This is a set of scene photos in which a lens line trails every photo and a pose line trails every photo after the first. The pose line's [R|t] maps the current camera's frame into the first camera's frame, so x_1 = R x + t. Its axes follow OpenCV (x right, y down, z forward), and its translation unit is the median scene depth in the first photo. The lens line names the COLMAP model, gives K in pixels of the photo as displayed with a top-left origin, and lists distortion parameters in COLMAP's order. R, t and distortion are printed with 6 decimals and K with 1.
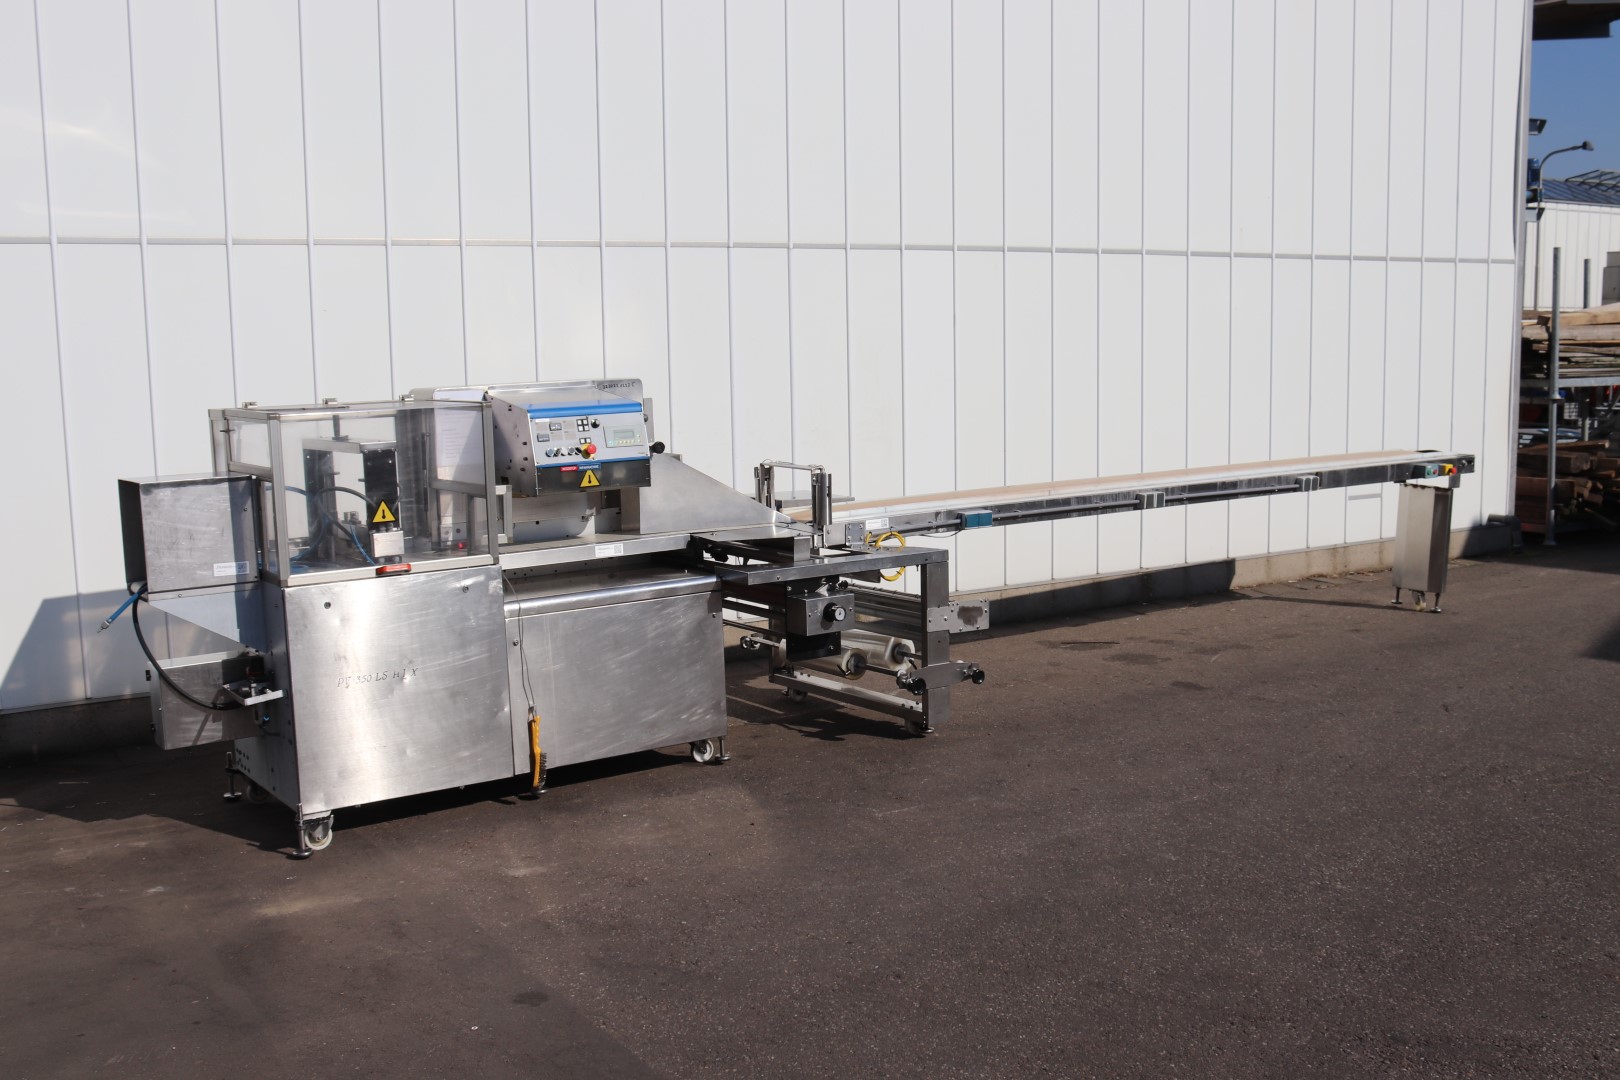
lens RADIAL K [[1631.0, 0, 810.0], [0, 1631.0, 540.0], [0, 0, 1]] dist [-0.131348, 0.148062]
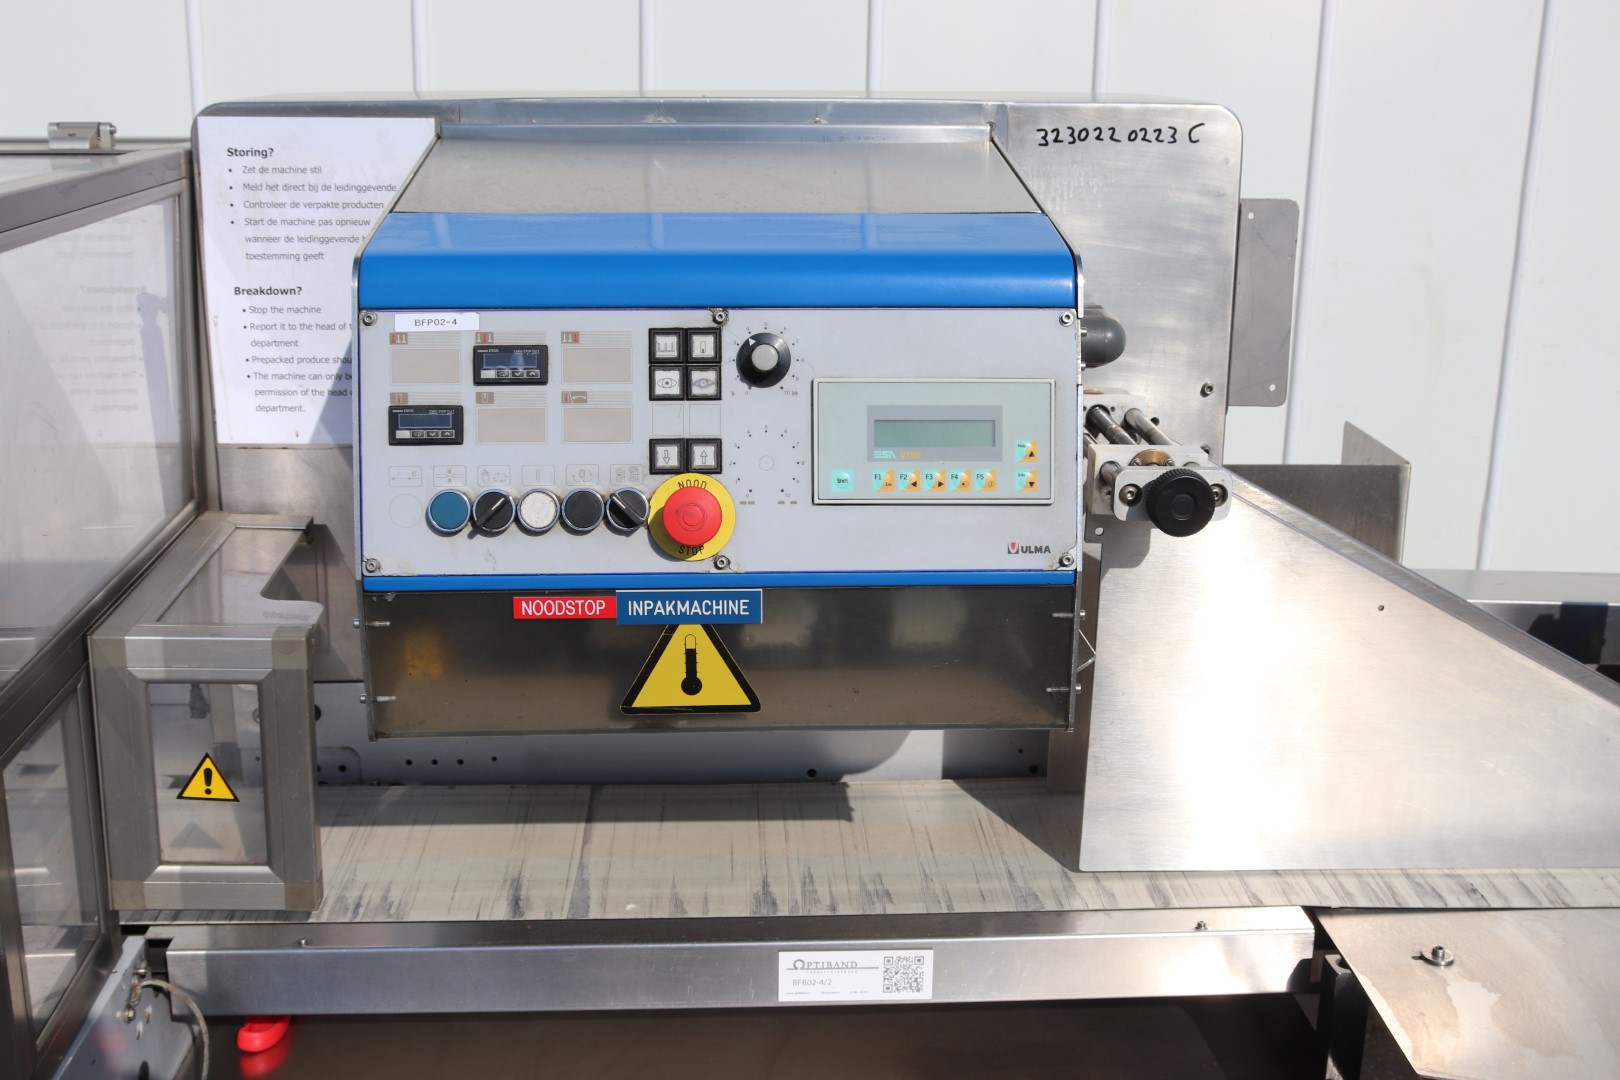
lens RADIAL K [[1793.4, 0, 810.0], [0, 1793.4, 540.0], [0, 0, 1]] dist [-0.090015, 0.016629]
pose [[0.854732, 0.178423, -0.487440, -0.029507], [-0.100050, 0.978087, 0.182581, -0.083689], [0.509336, -0.107289, 0.853854, 0.794924]]
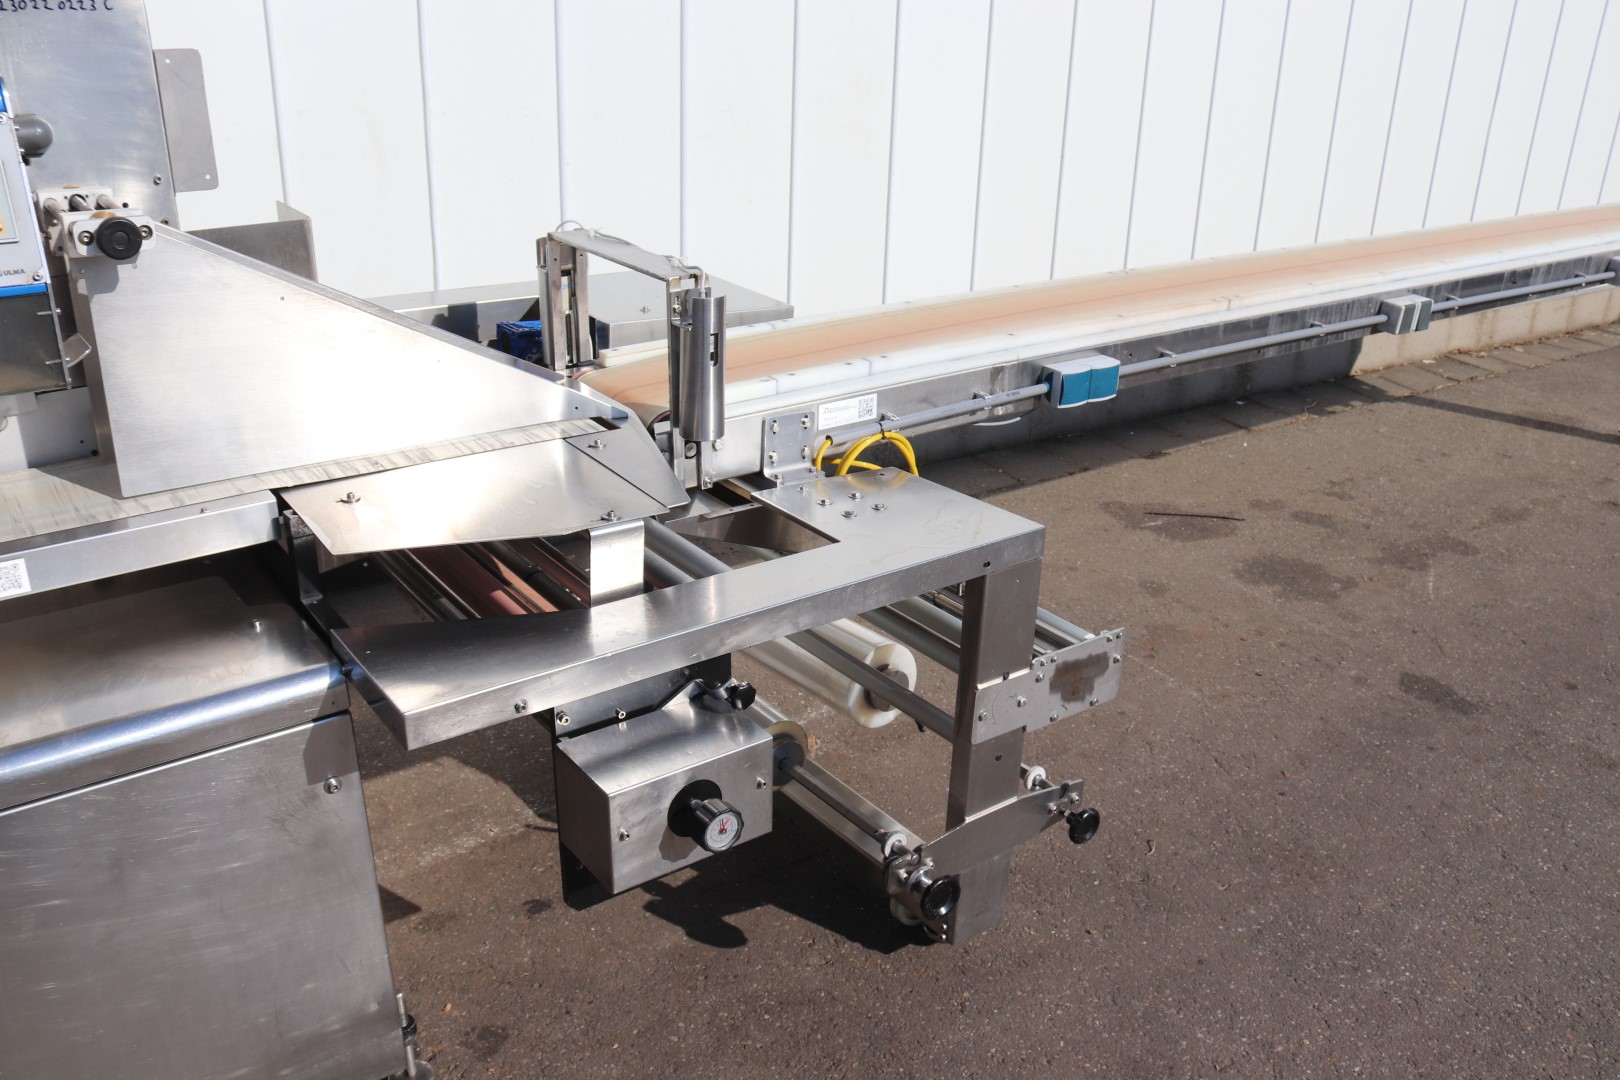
lens RADIAL K [[1367.8, 0, 824.3], [0, 1367.8, 552.8], [0, 0, 1]] dist [-0.167215, 0.160262]
pose [[0.998037, 0.033013, 0.053216, 0.021469], [-0.046704, 0.958482, 0.281302, -0.073554], [-0.041720, -0.283235, 0.958143, 0.743121]]
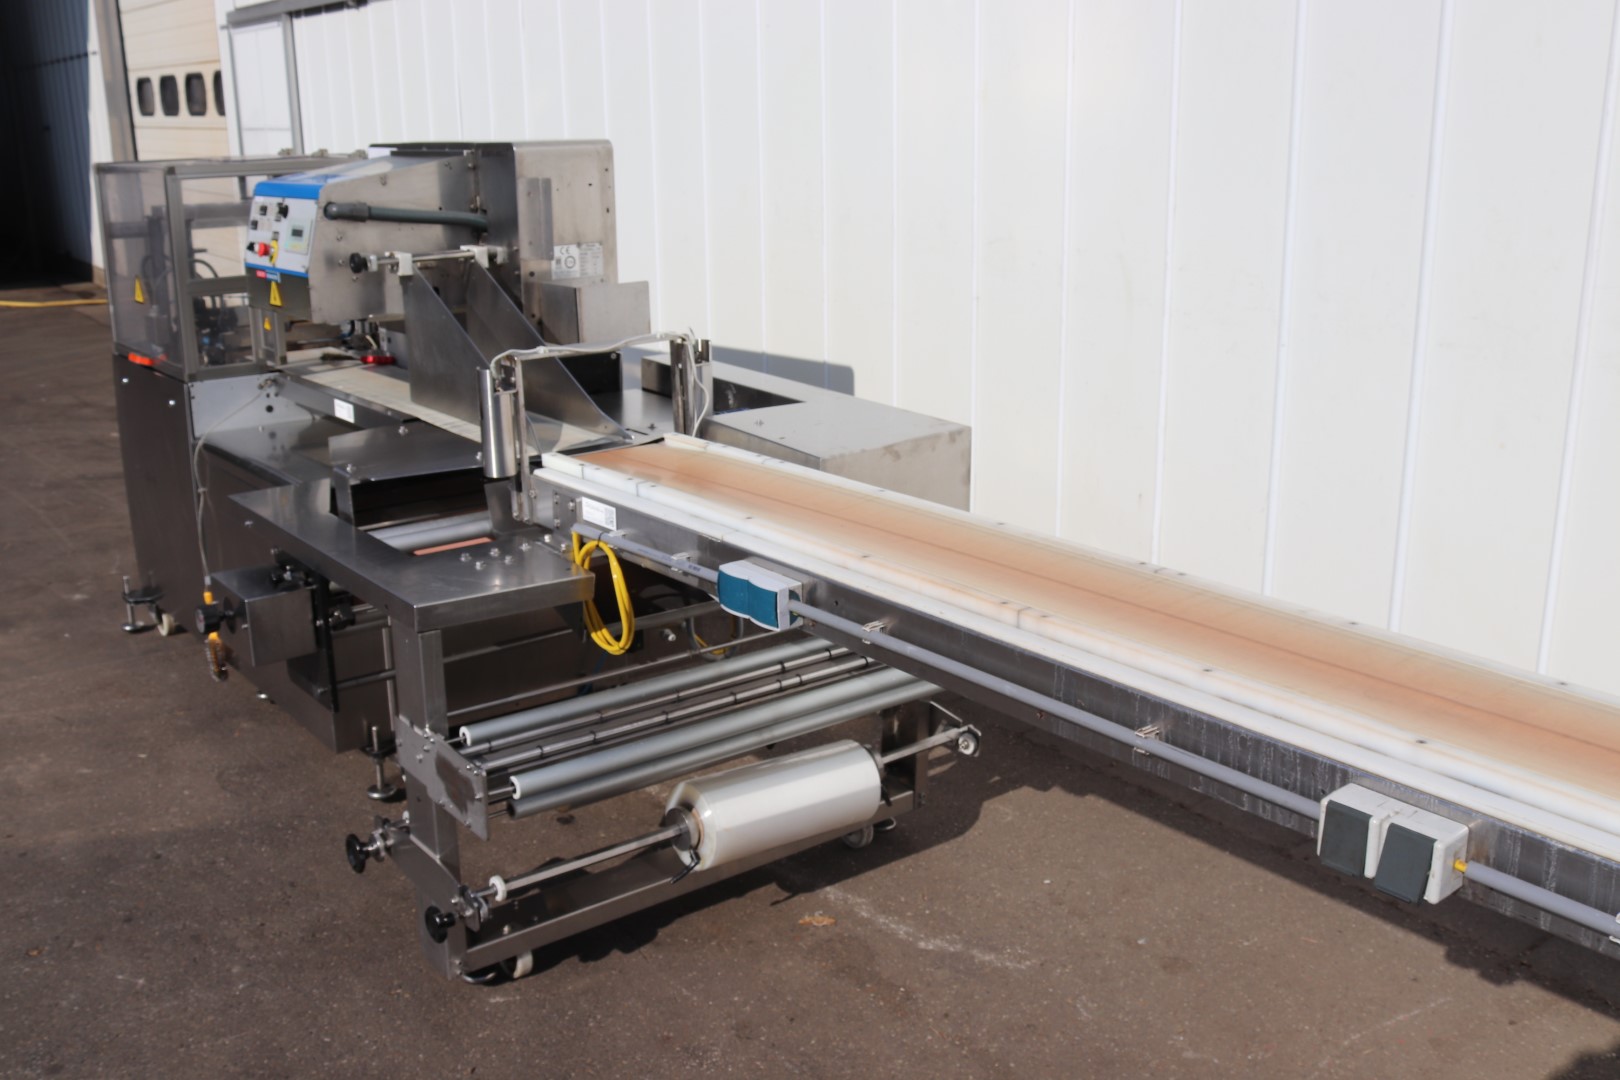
lens RADIAL K [[1542.8, 0, 810.0], [0, 1542.8, 540.0], [0, 0, 1]] dist [-0.149184, 0.185695]
pose [[0.063984, 0.296621, -0.952849, 0.470974], [-0.115702, 0.950572, 0.288143, -0.137730], [0.991221, 0.091810, 0.095141, 1.103706]]
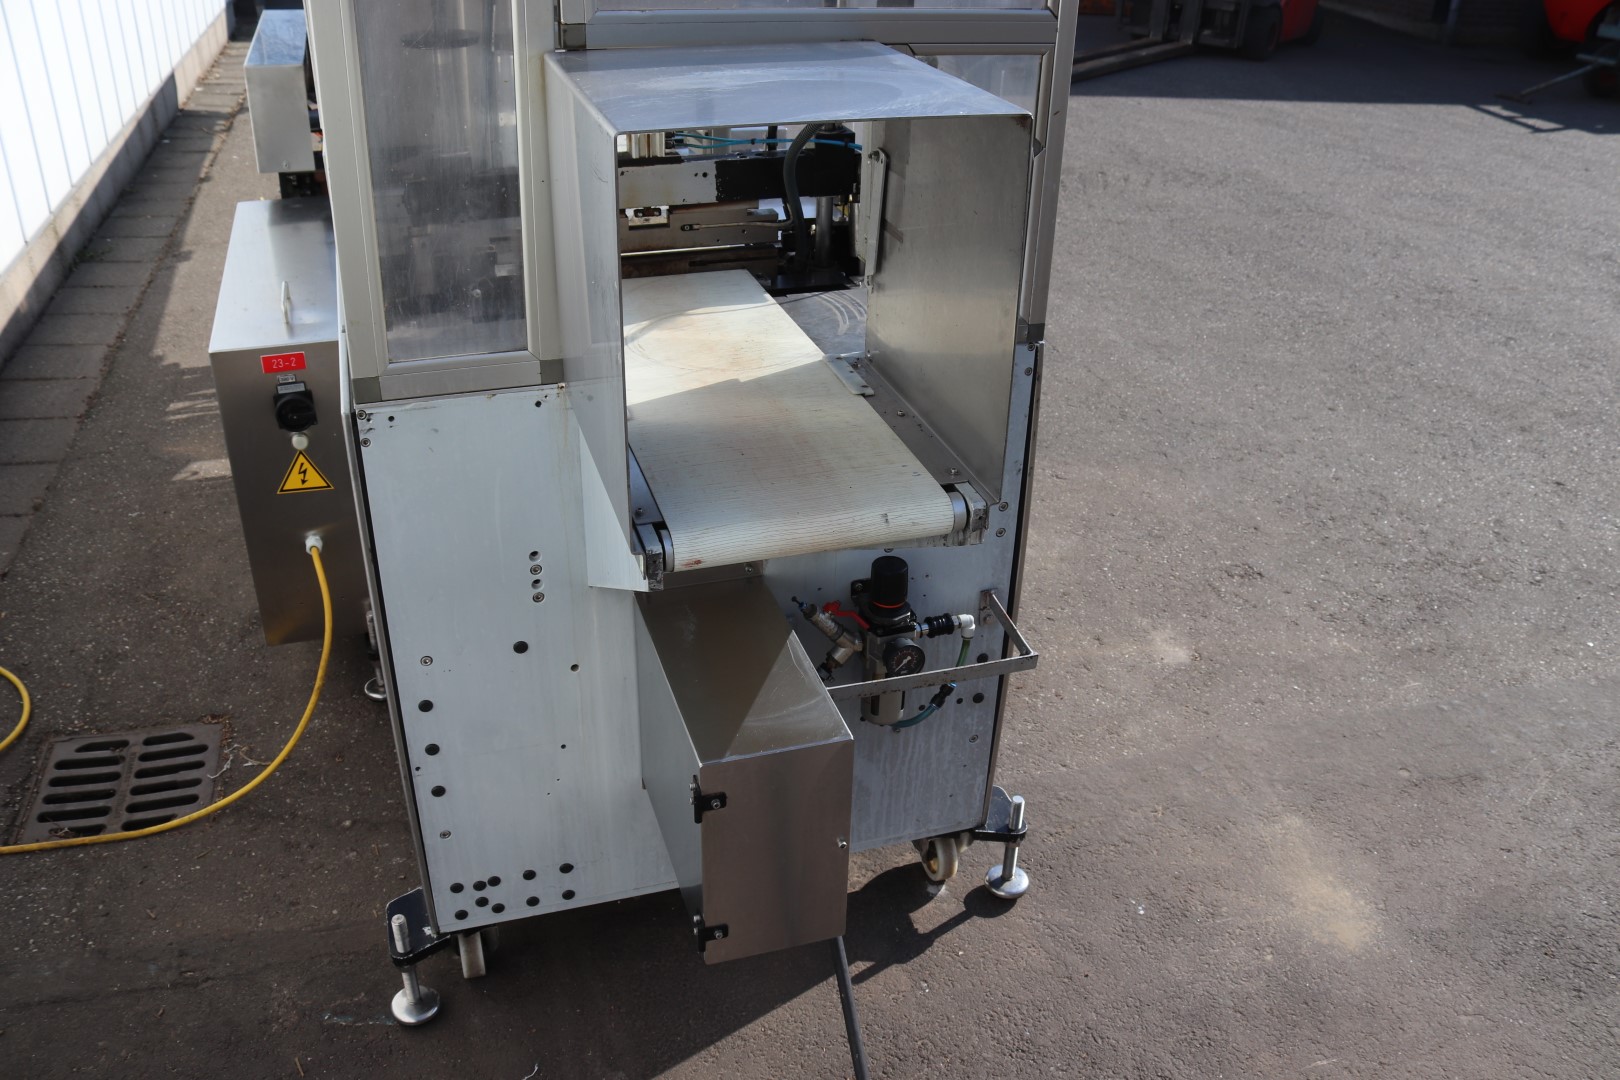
lens RADIAL K [[1367.8, 0, 824.3], [0, 1367.8, 552.8], [0, 0, 1]] dist [-0.167215, 0.160262]
pose [[0.275752, -0.439574, 0.854831, -0.523211], [0.078136, 0.896618, 0.435856, -0.055002], [-0.958048, -0.053395, 0.281591, 0.794328]]
